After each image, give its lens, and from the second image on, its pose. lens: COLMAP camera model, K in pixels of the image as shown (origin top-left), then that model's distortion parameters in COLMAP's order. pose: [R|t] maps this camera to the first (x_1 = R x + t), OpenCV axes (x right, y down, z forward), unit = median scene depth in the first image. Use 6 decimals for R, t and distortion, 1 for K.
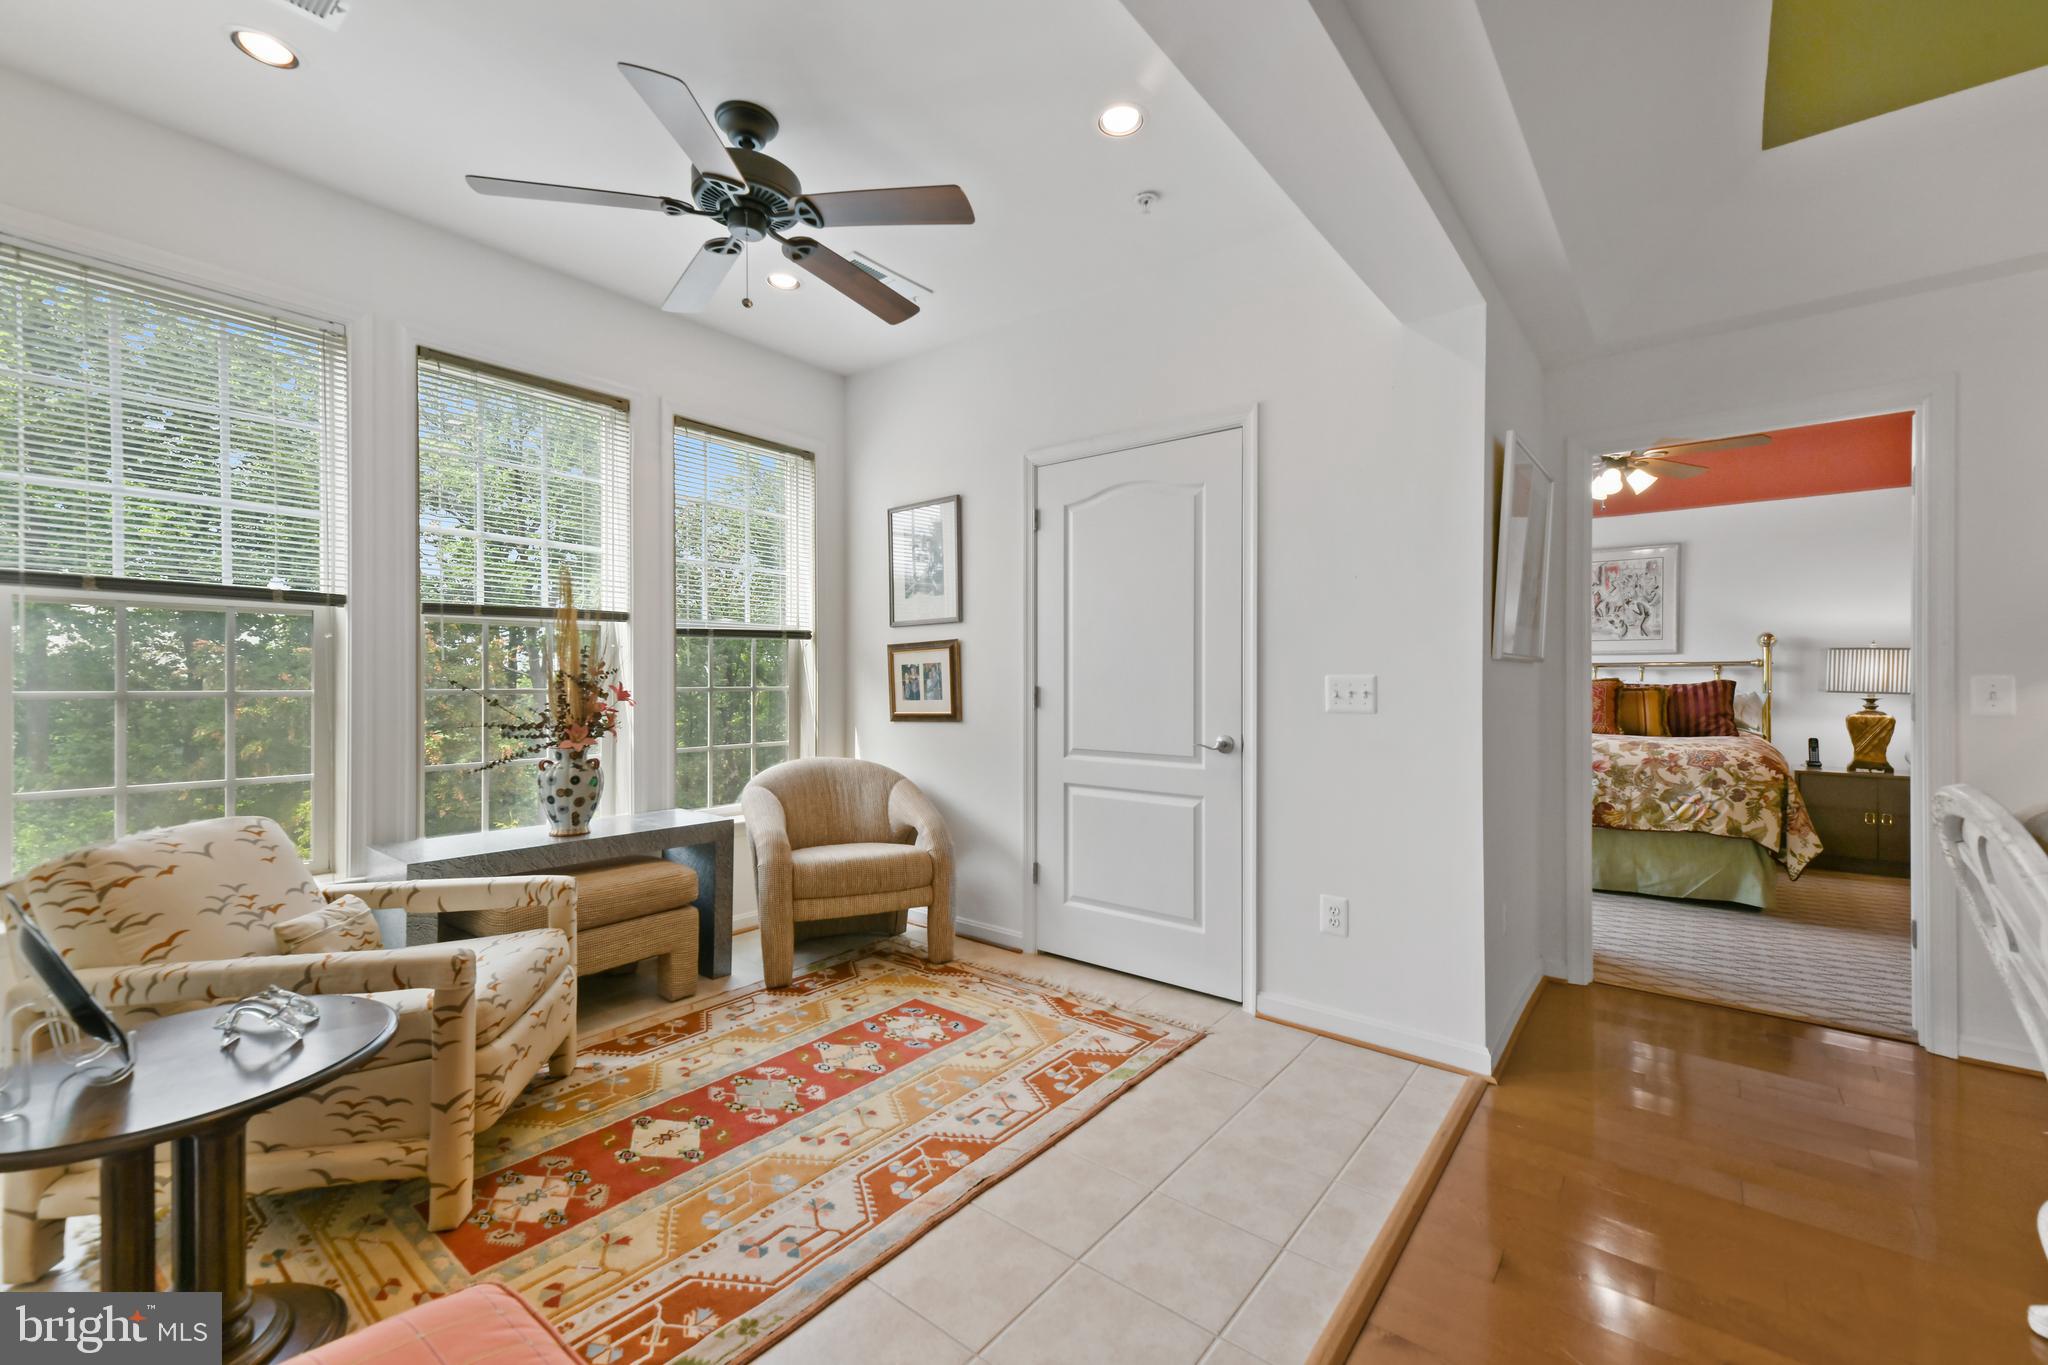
lens RADIAL K [[822.9, 0, 1024.0], [0, 822.9, 682.5], [0, 0, 1]] dist [0.010923, 0.000059]
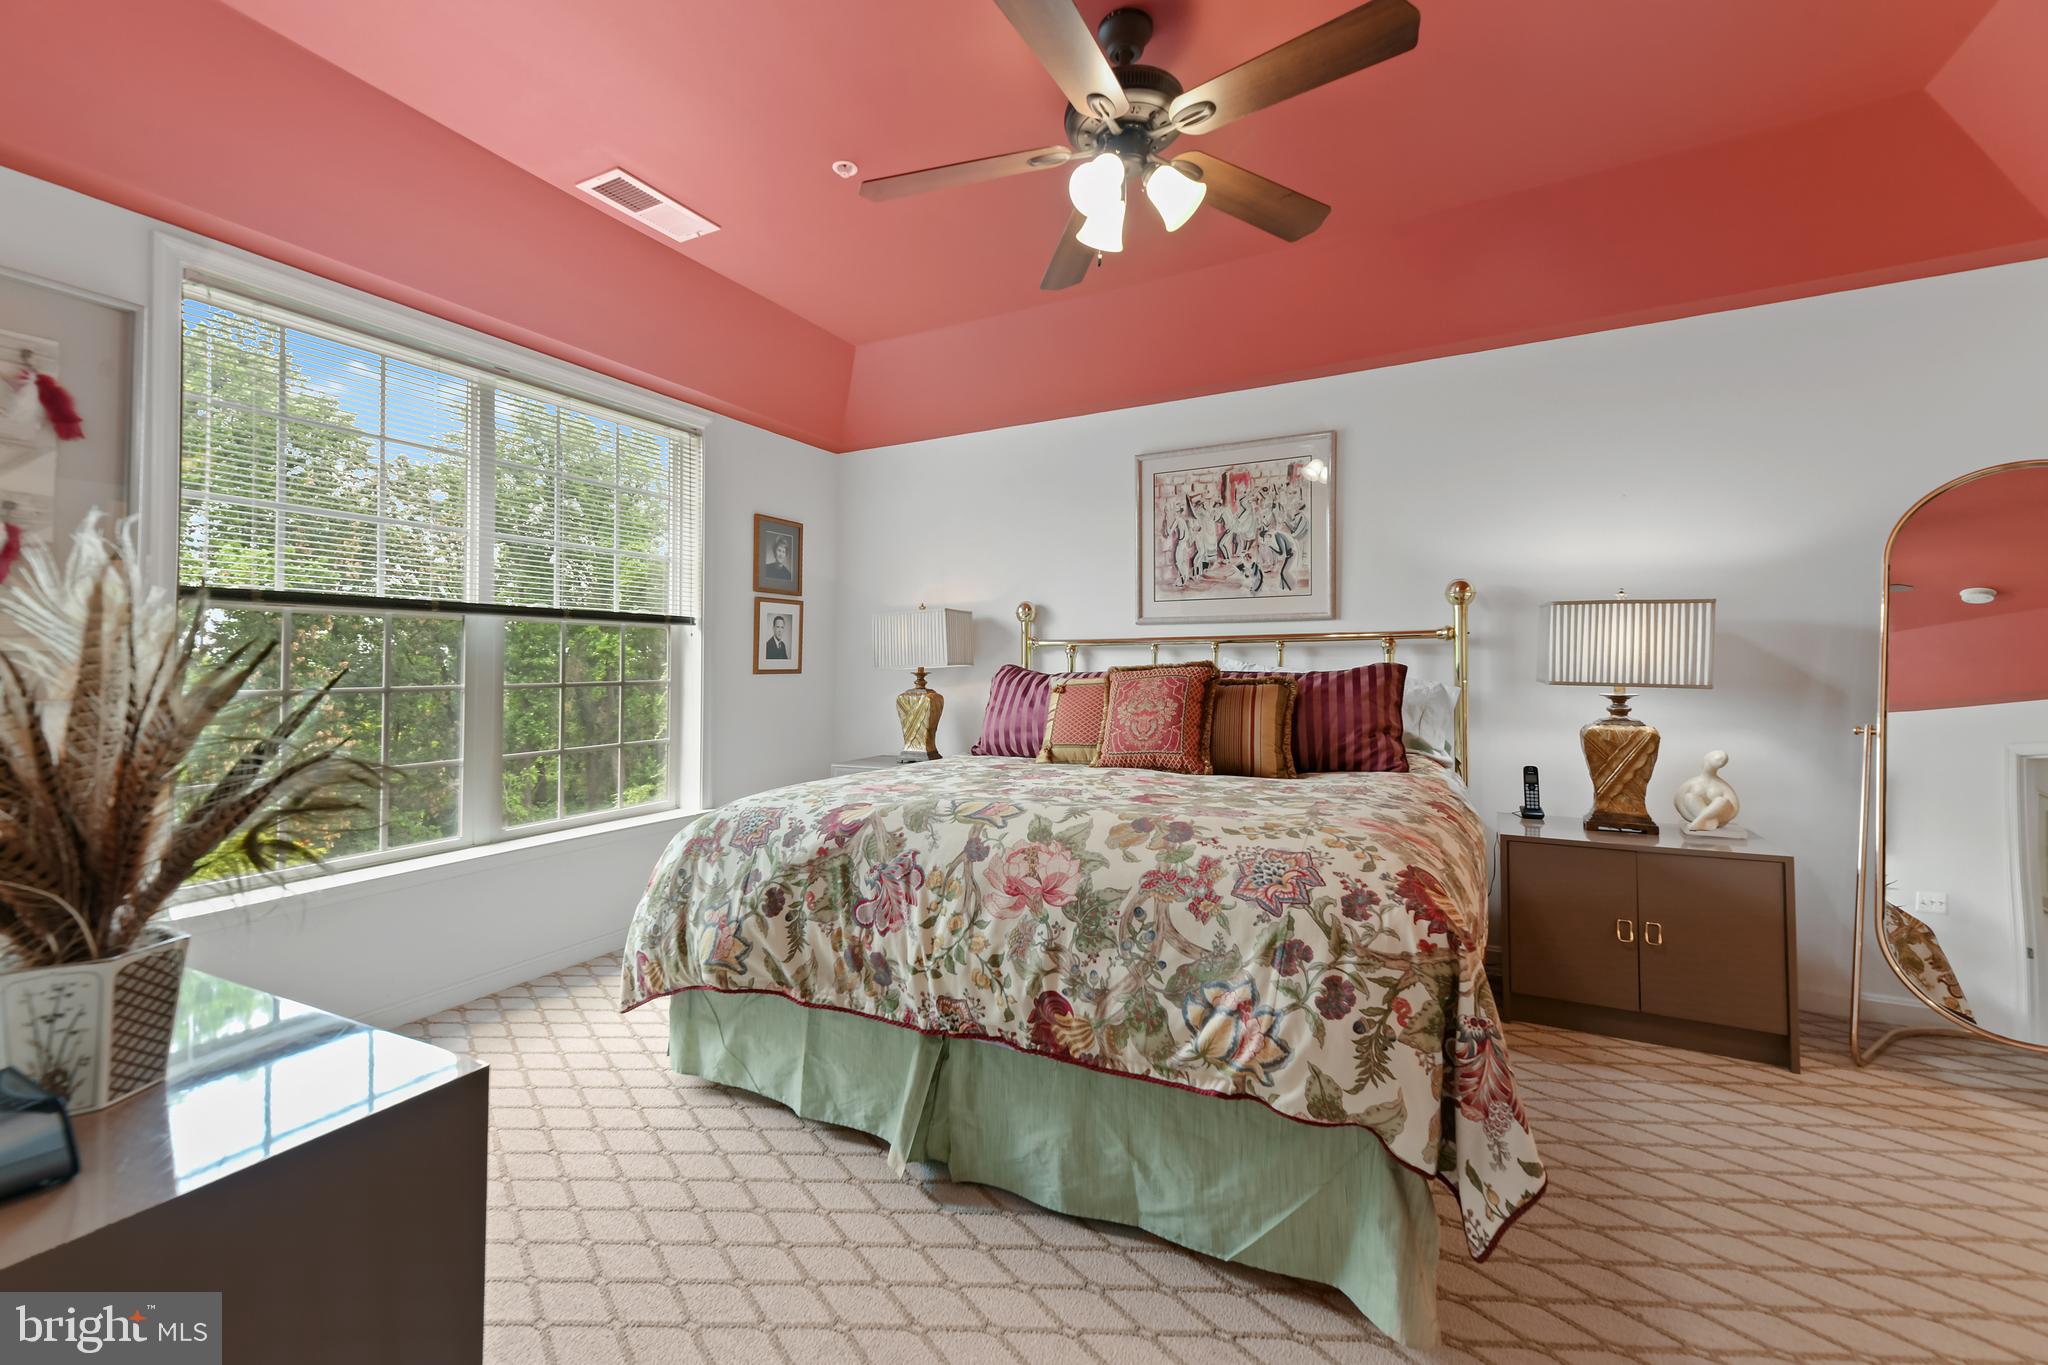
lens RADIAL K [[826.3, 0, 1022.2], [0, 826.3, 661.6], [0, 0, 1]] dist [0.016723, -0.000056]
pose [[0.979594, -0.008398, 0.200812, 0.536096], [0.010609, 0.999894, -0.009936, -0.001348], [-0.200707, 0.011864, 0.979579, 0.553767]]
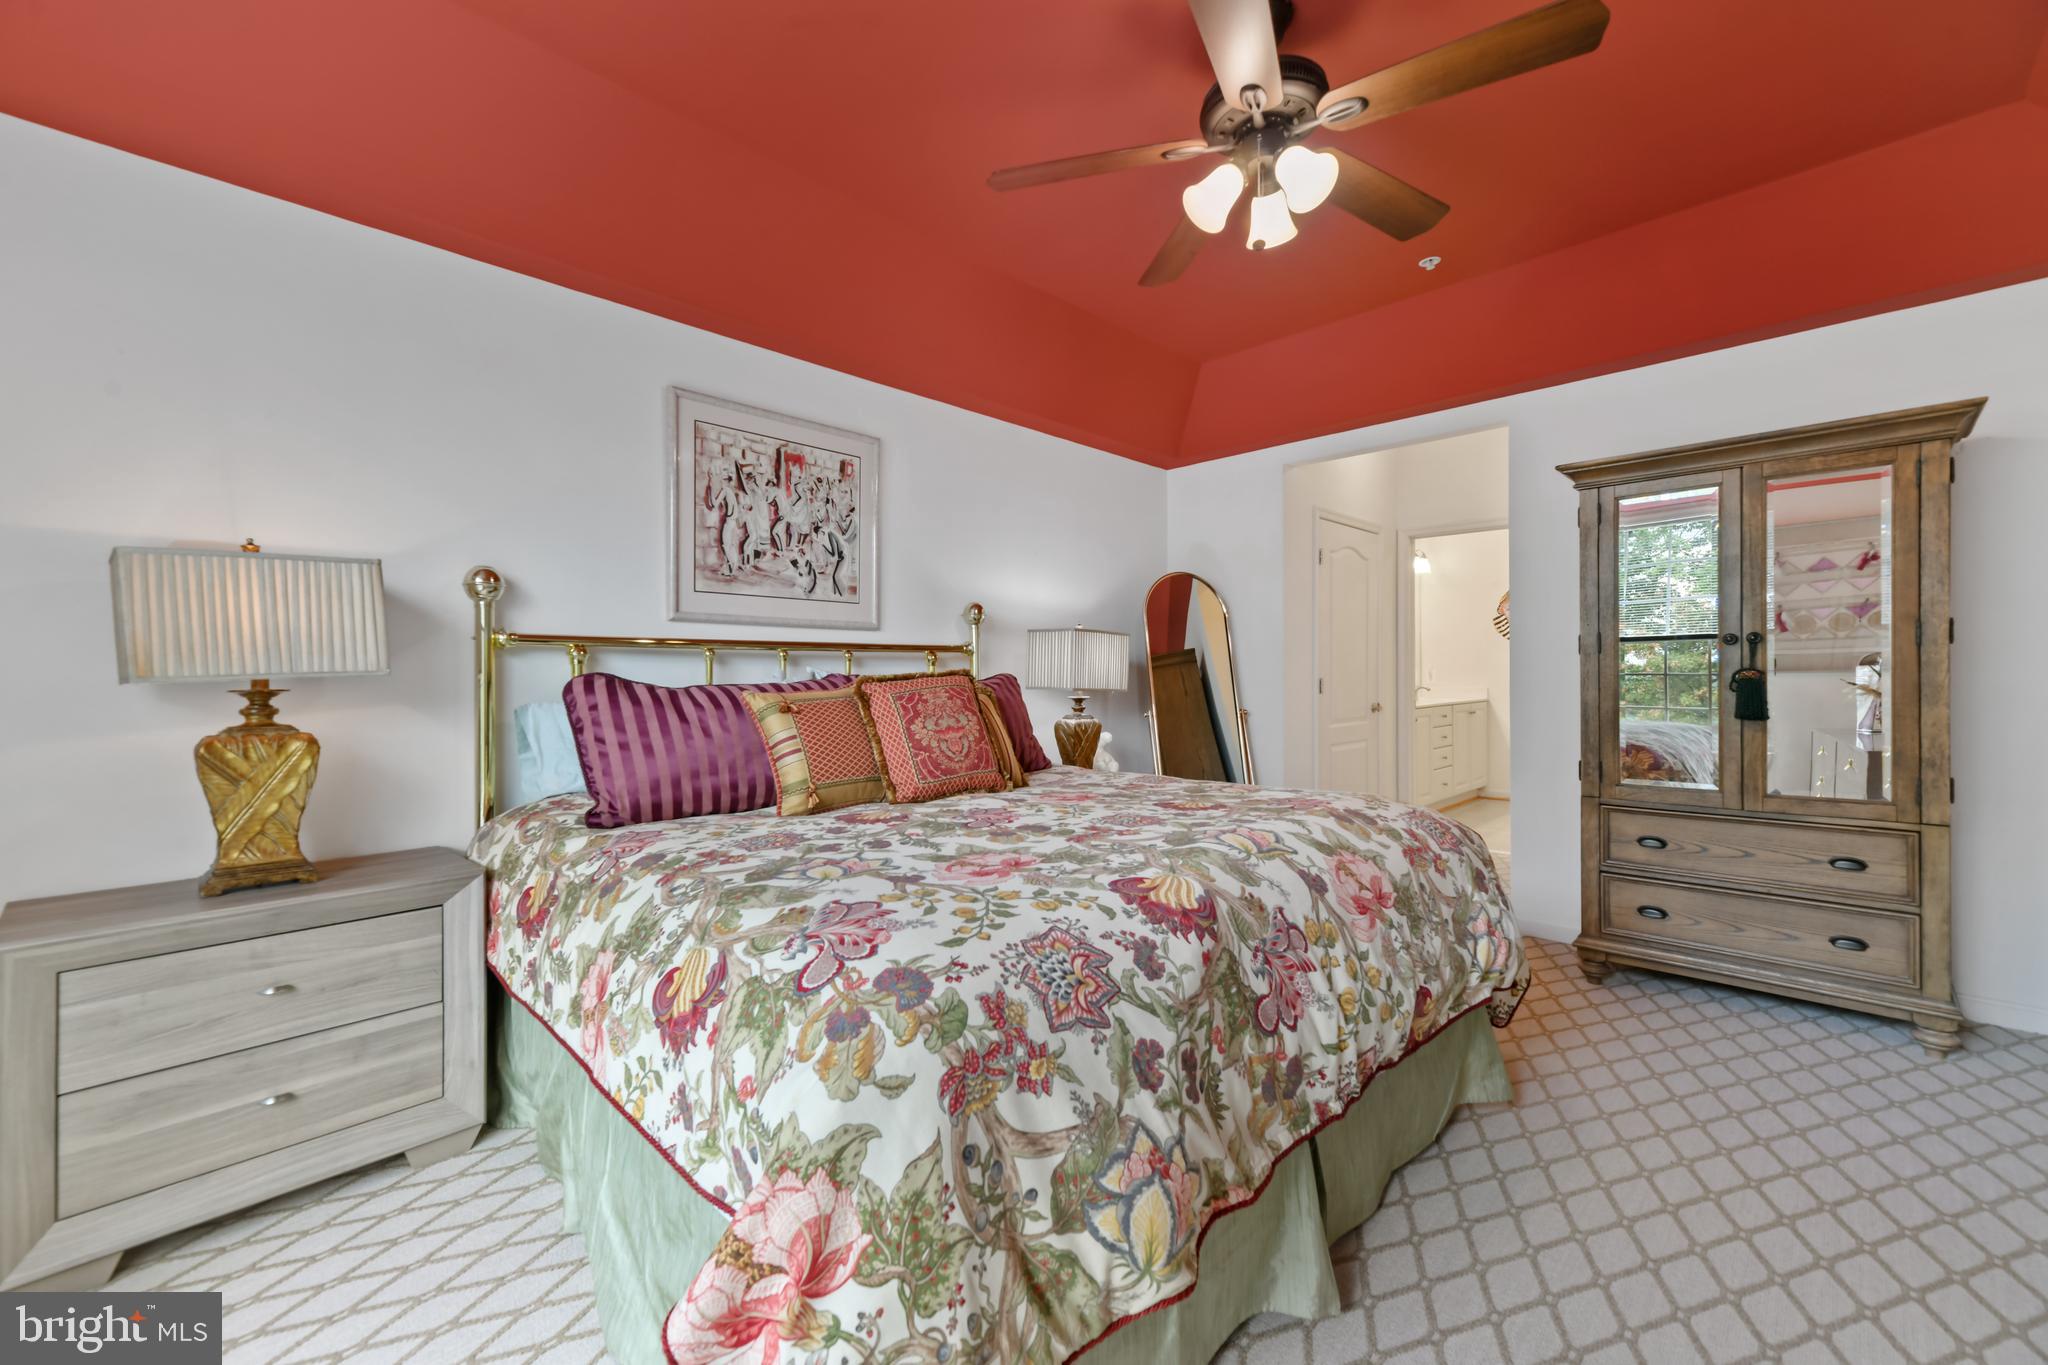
lens RADIAL K [[828.8, 0, 998.5], [0, 828.8, 686.7], [0, 0, 1]] dist [0.019611, 0.000026]
pose [[0.115091, -0.014545, 0.993249, 0.260675], [0.012374, 0.999836, 0.013208, -0.001910], [-0.993278, 0.010770, 0.115252, 1.000811]]
